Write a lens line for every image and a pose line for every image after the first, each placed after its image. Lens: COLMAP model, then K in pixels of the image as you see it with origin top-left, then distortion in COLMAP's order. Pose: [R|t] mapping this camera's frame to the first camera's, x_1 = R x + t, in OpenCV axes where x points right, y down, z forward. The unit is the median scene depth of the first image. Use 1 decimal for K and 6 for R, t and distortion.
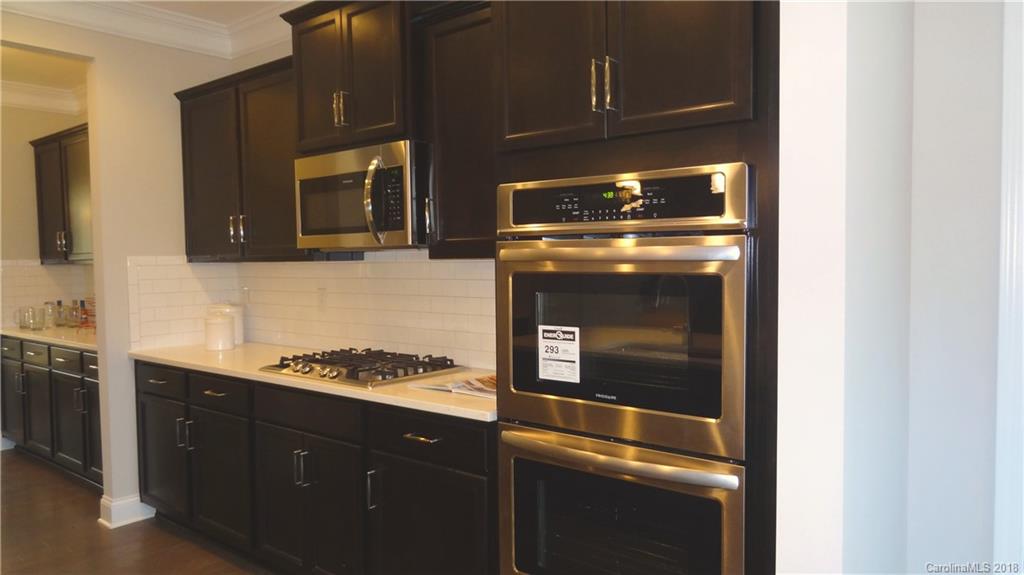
lens RADIAL K [[715.4, 0, 518.6], [0, 715.4, 291.8], [0, 0, 1]] dist [0.002149, 0.008516]
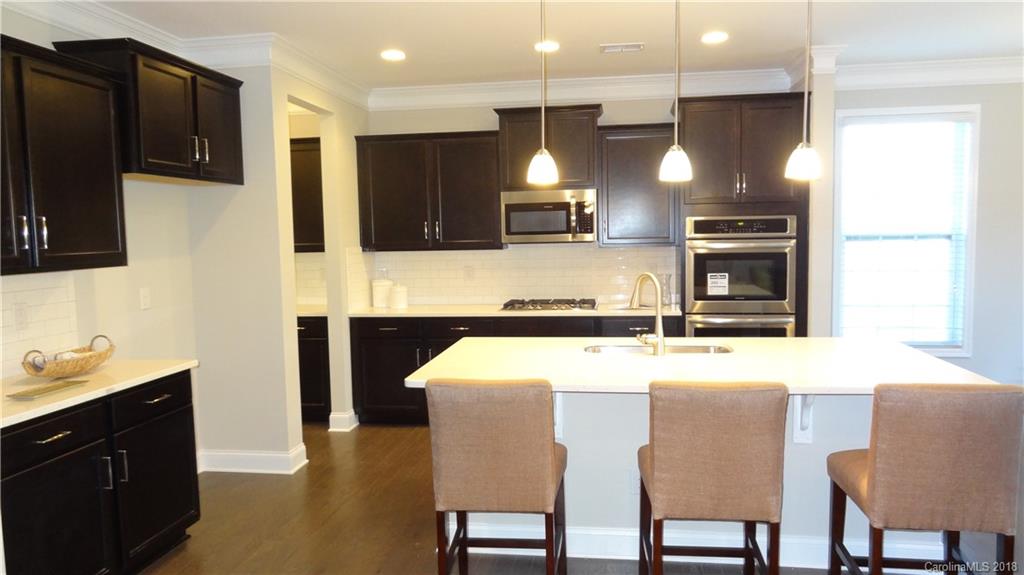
lens RADIAL K [[715.4, 0, 512.7], [0, 715.4, 288.1], [0, 0, 1]] dist [0.002149, 0.008516]
pose [[0.854896, -0.042244, 0.517077, -1.316296], [0.032418, 0.999081, 0.028026, 0.002761], [-0.517786, -0.007197, 0.855480, -0.568313]]
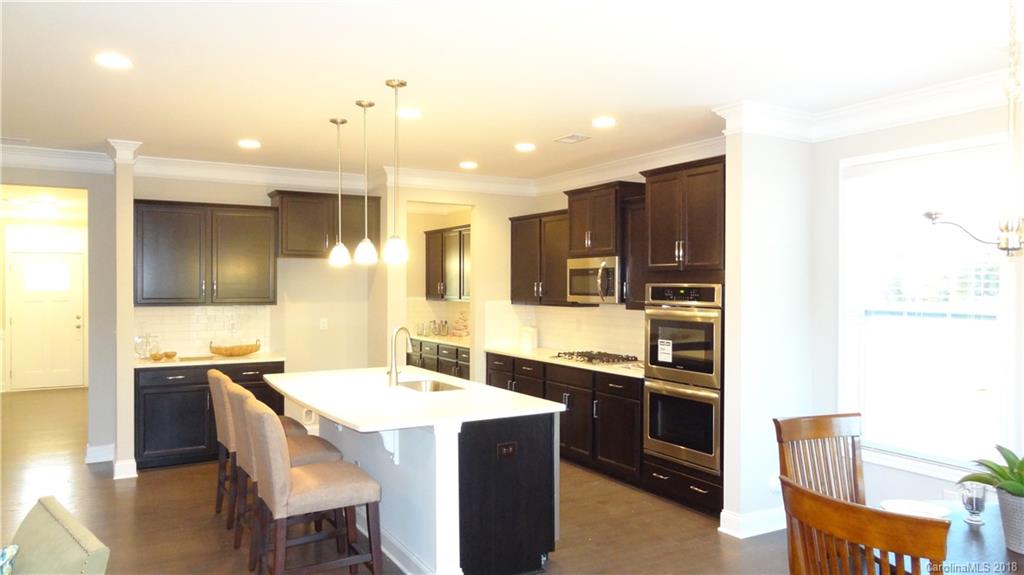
lens RADIAL K [[715.4, 0, 515.6], [0, 715.4, 285.3], [0, 0, 1]] dist [0.002149, 0.008516]
pose [[0.935976, 0.019479, -0.351524, 0.313938], [-0.036328, 0.998482, -0.041401, -0.016028], [0.350184, 0.051521, 0.935263, -1.118469]]
